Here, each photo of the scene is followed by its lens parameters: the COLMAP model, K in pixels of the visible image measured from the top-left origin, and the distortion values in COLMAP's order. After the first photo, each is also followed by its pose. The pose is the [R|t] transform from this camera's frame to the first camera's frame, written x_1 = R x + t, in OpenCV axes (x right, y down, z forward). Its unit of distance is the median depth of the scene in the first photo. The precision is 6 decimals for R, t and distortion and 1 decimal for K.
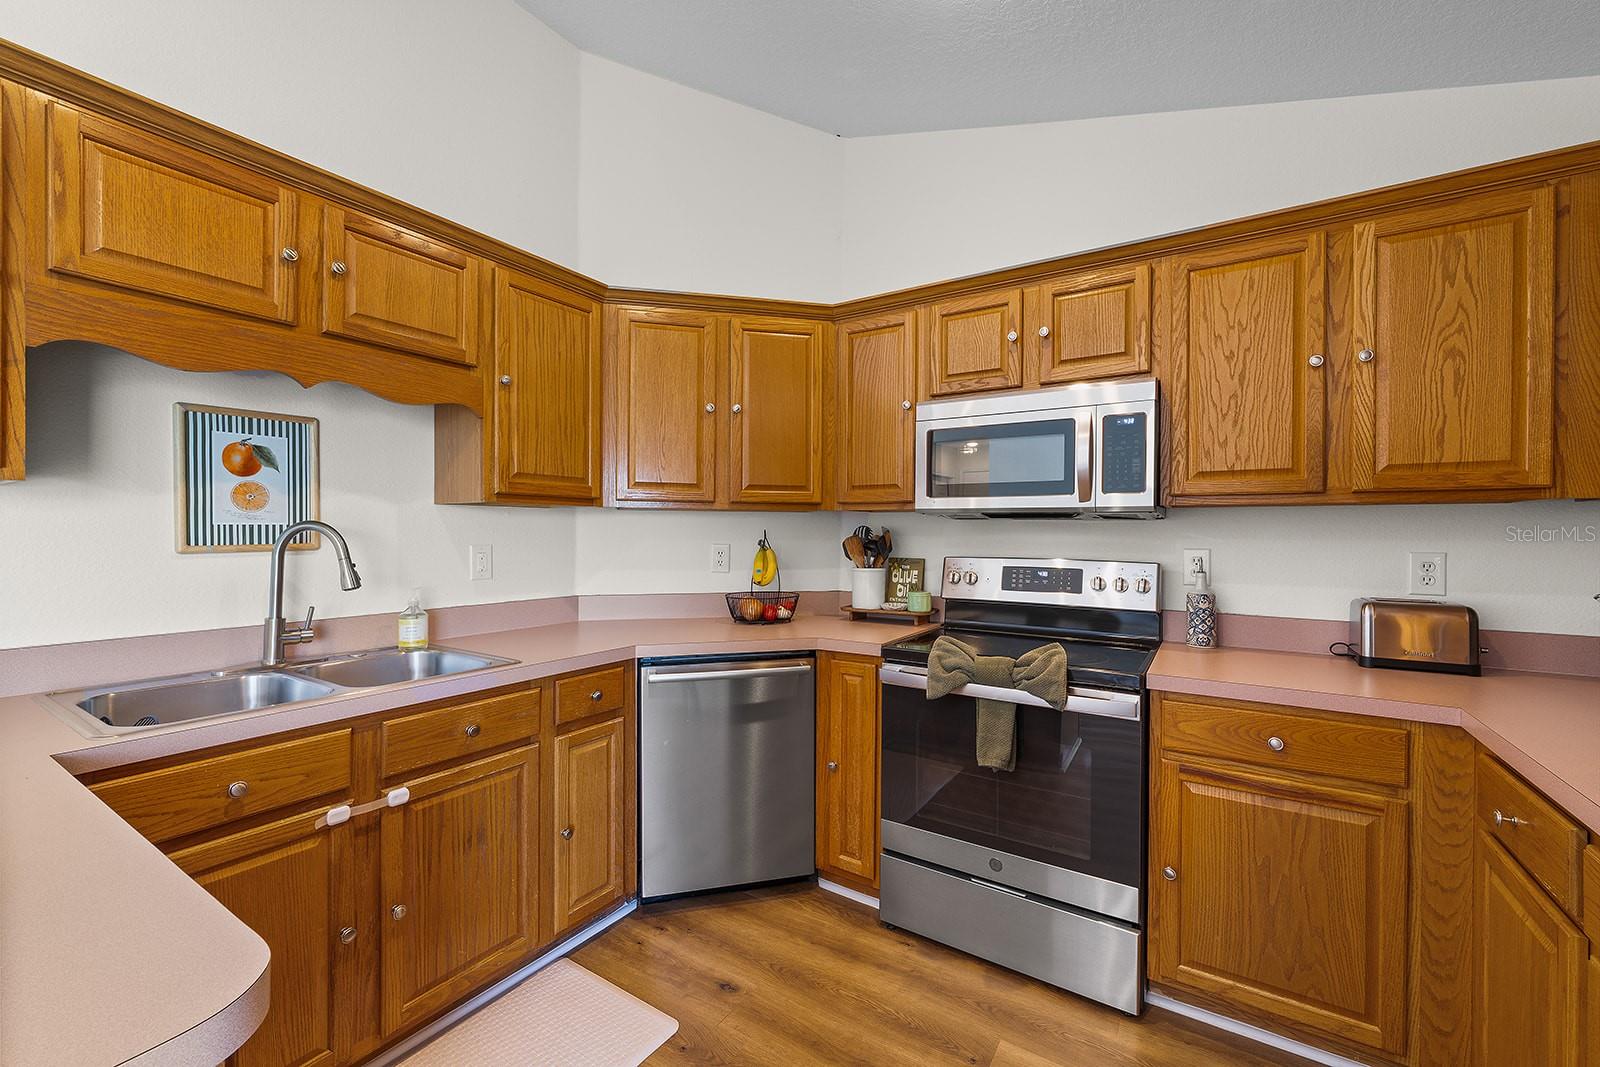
lens RADIAL K [[648.7, 0, 808.0], [0, 648.7, 533.4], [0, 0, 1]] dist [0.002556, -0.000300]
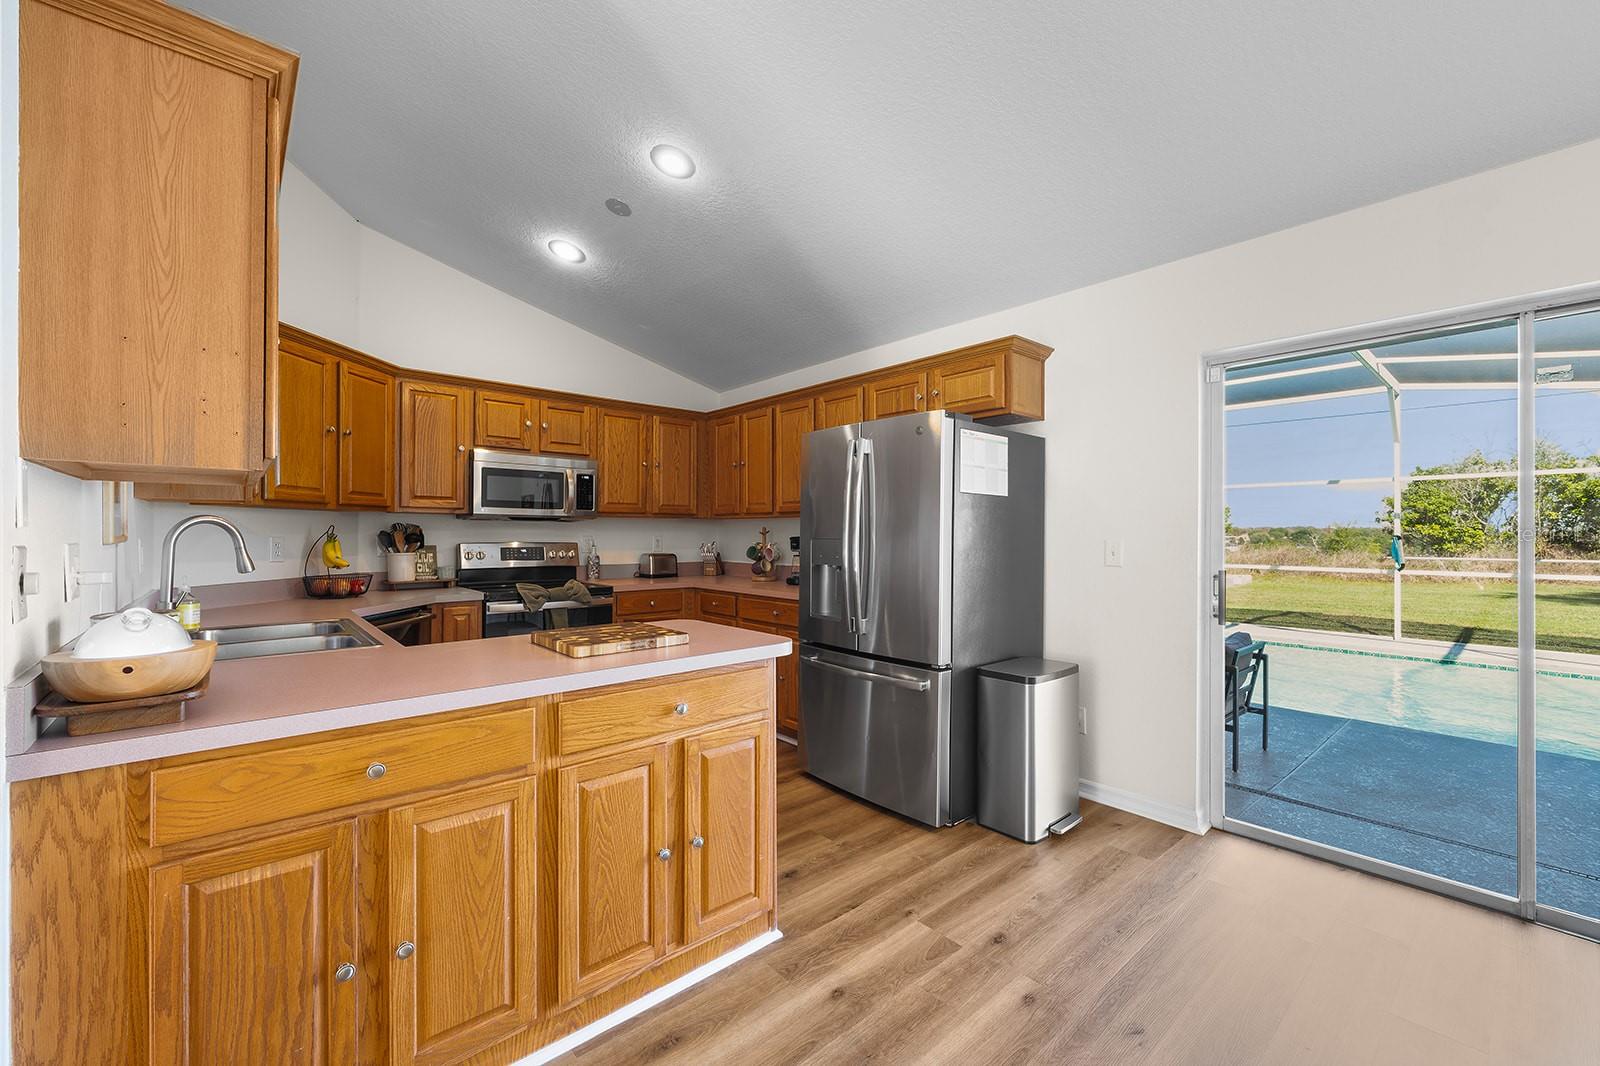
lens RADIAL K [[648.7, 0, 798.0], [0, 648.7, 533.3], [0, 0, 1]] dist [0.002556, -0.000300]
pose [[0.283649, -0.004158, 0.958919, -1.373431], [0.001157, 0.999991, 0.003993, 0.008169], [-0.958927, -0.000023, 0.283651, -0.298216]]
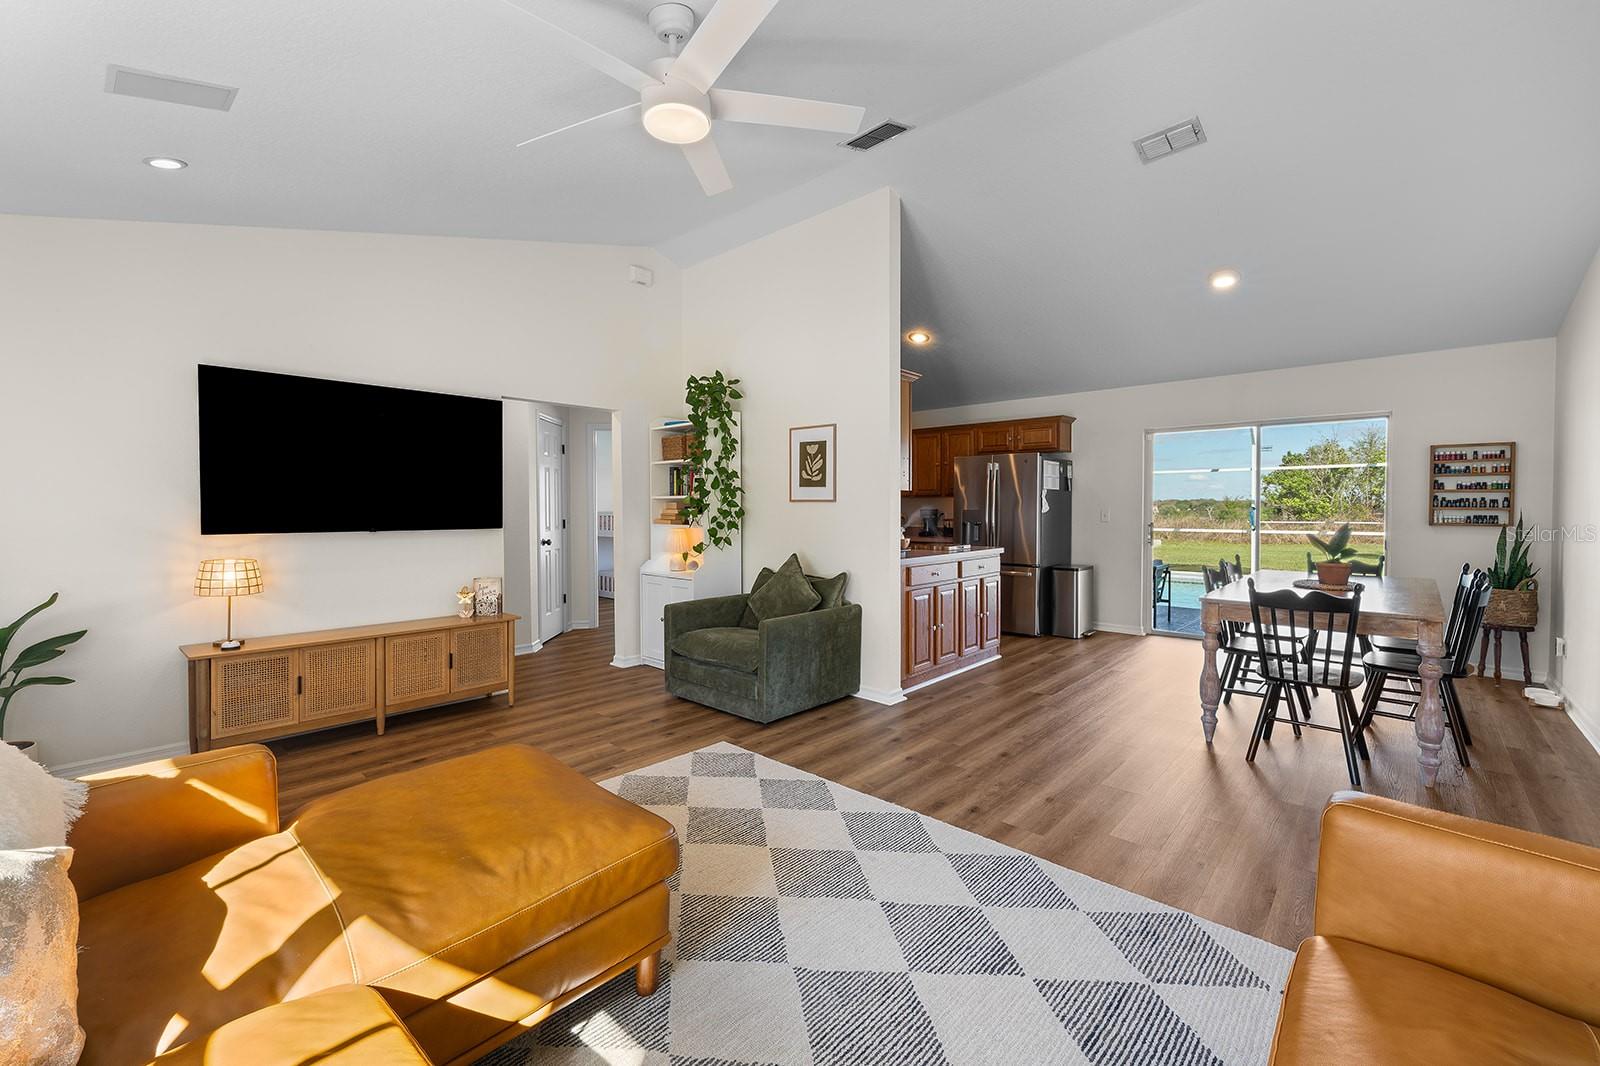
lens RADIAL K [[648.7, 0, 814.9], [0, 648.7, 522.7], [0, 0, 1]] dist [0.002556, -0.000300]
pose [[0.166448, -0.028287, 0.985644, -3.210938], [0.005371, 0.999600, 0.027781, -0.003438], [-0.986036, 0.000670, 0.166534, 0.332920]]
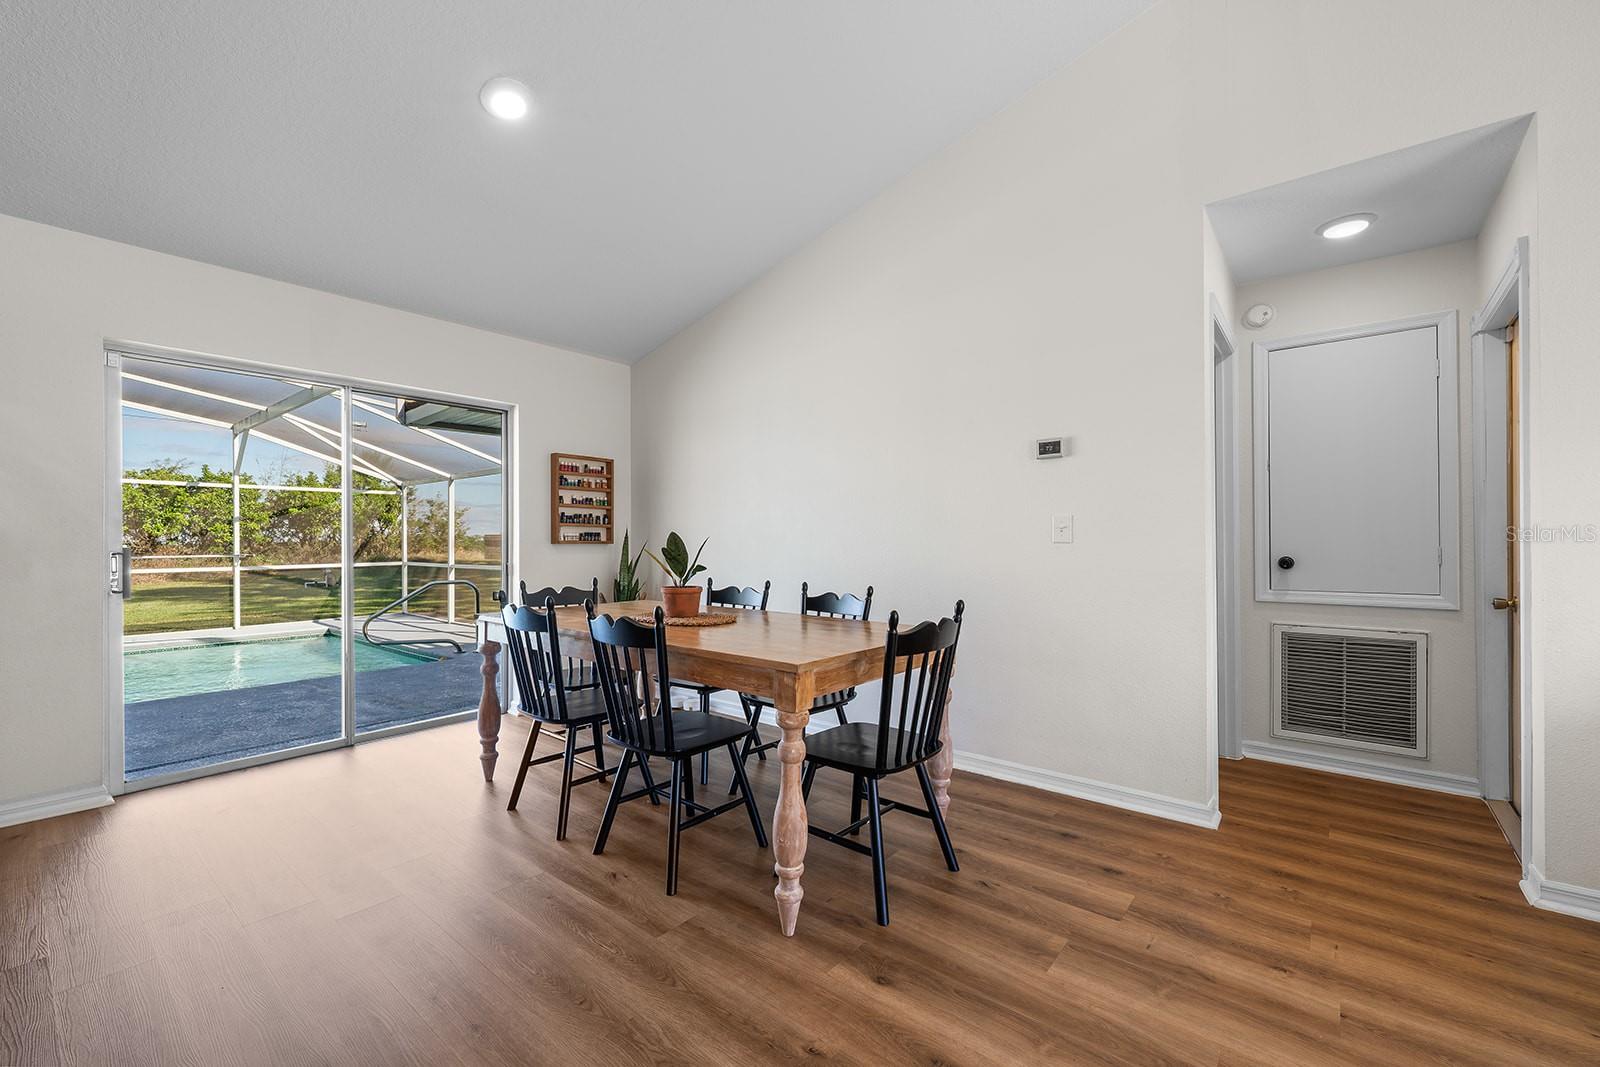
lens RADIAL K [[648.7, 0, 799.7], [0, 648.7, 538.7], [0, 0, 1]] dist [0.002556, -0.000300]
pose [[-0.992035, -0.001434, 0.125956, -1.466393], [-0.002050, 0.999987, -0.004761, 0.081182], [-0.125947, -0.004981, -0.992024, 0.486496]]
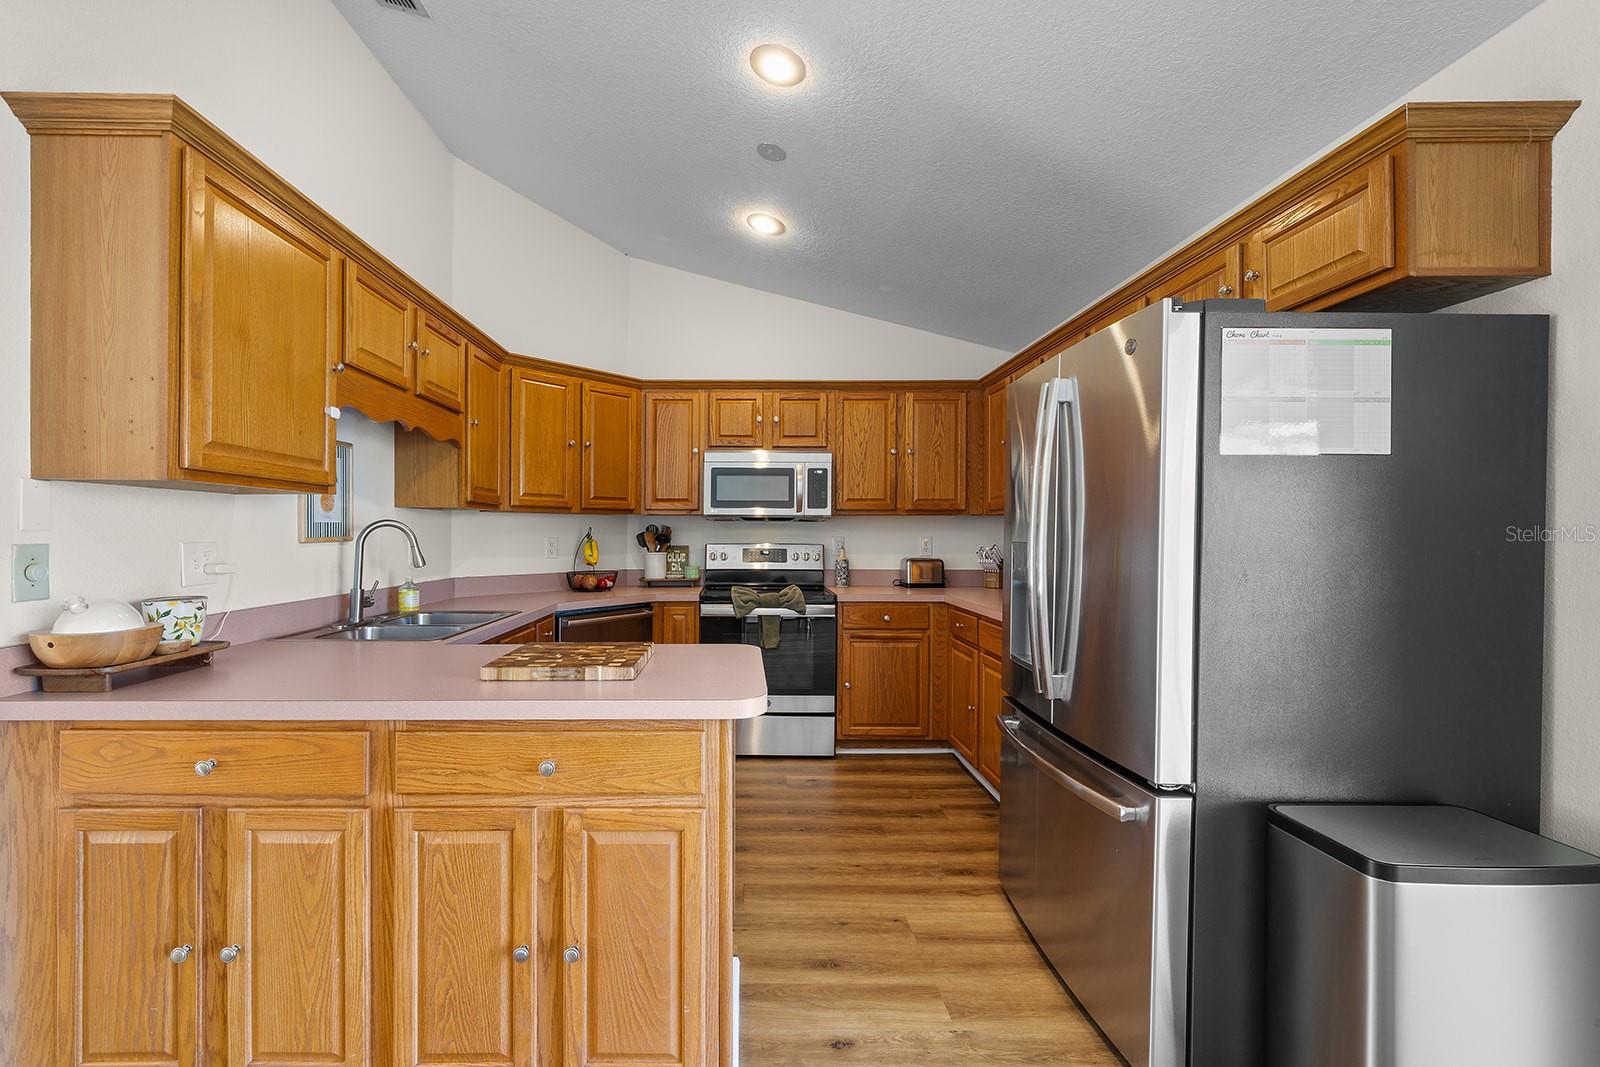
lens RADIAL K [[666.3, 0, 740.5], [0, 666.3, 533.7], [0, 0, 1]] dist [0.002707, -0.001163]
pose [[0.845346, -0.004731, 0.534198, -0.776632], [0.004150, 0.999989, 0.002288, 0.009608], [-0.534203, 0.000283, 0.845356, -0.574194]]
